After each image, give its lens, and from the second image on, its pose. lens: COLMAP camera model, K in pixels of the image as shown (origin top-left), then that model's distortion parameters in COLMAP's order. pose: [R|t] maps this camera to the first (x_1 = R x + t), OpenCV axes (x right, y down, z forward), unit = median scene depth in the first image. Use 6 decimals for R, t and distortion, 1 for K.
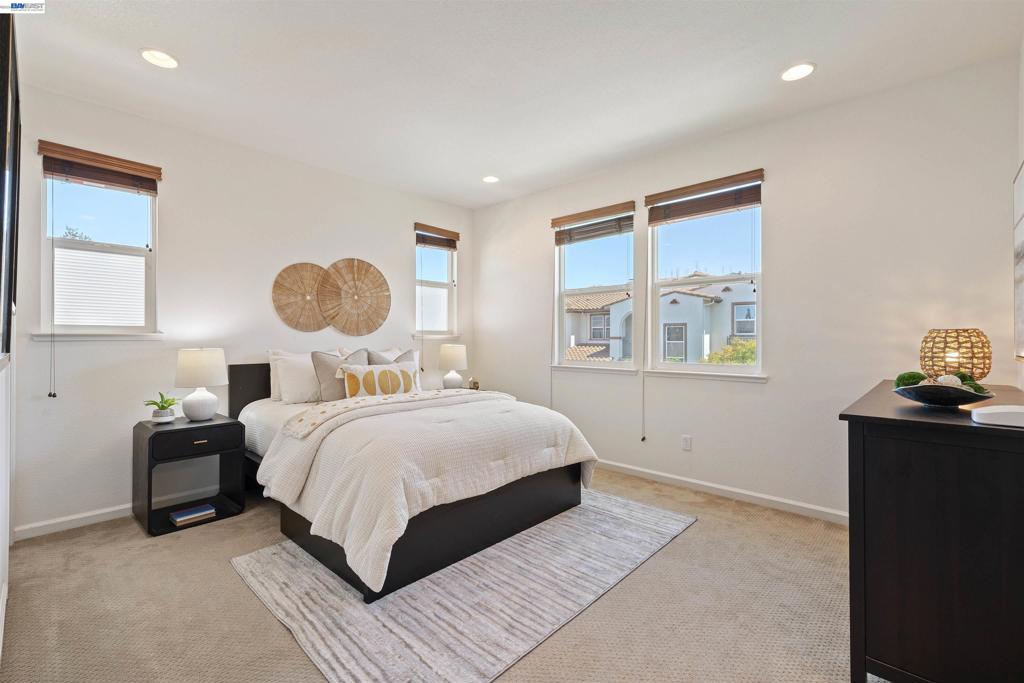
lens RADIAL K [[438.8, 0, 512.0], [0, 438.8, 341.5], [0, 0, 1]] dist [0.000131, -0.000018]
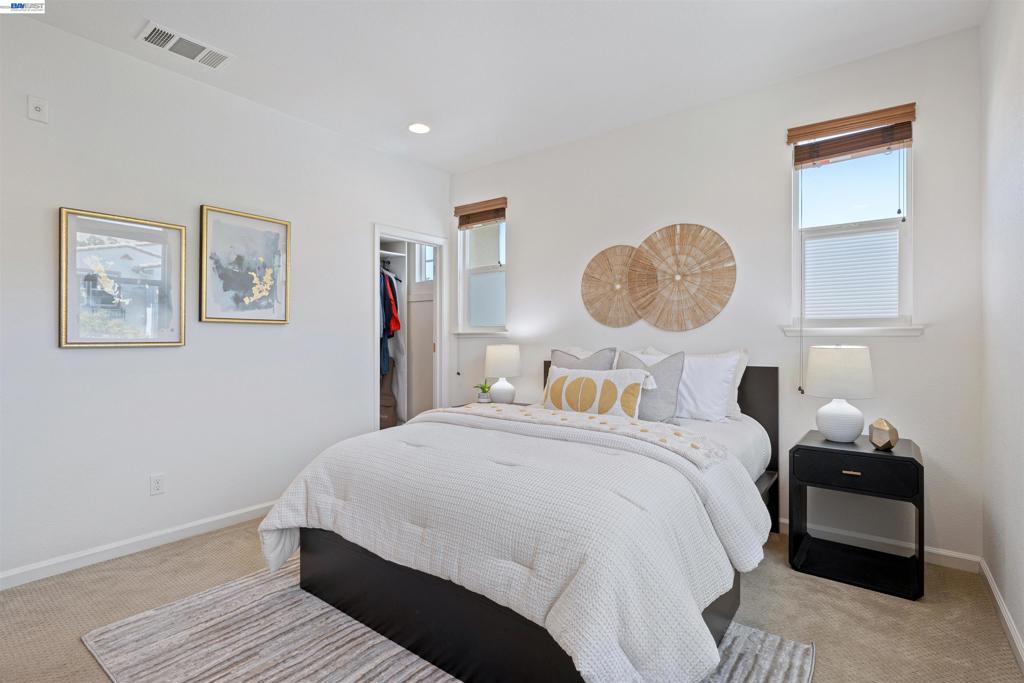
lens RADIAL K [[496.3, 0, 514.0], [0, 496.3, 335.1], [0, 0, 1]] dist [0.000927, 0.000413]
pose [[0.102420, -0.005084, -0.994728, 0.447236], [-0.003278, 0.999980, -0.005448, -0.001092], [0.994736, 0.003818, 0.102402, 0.681184]]
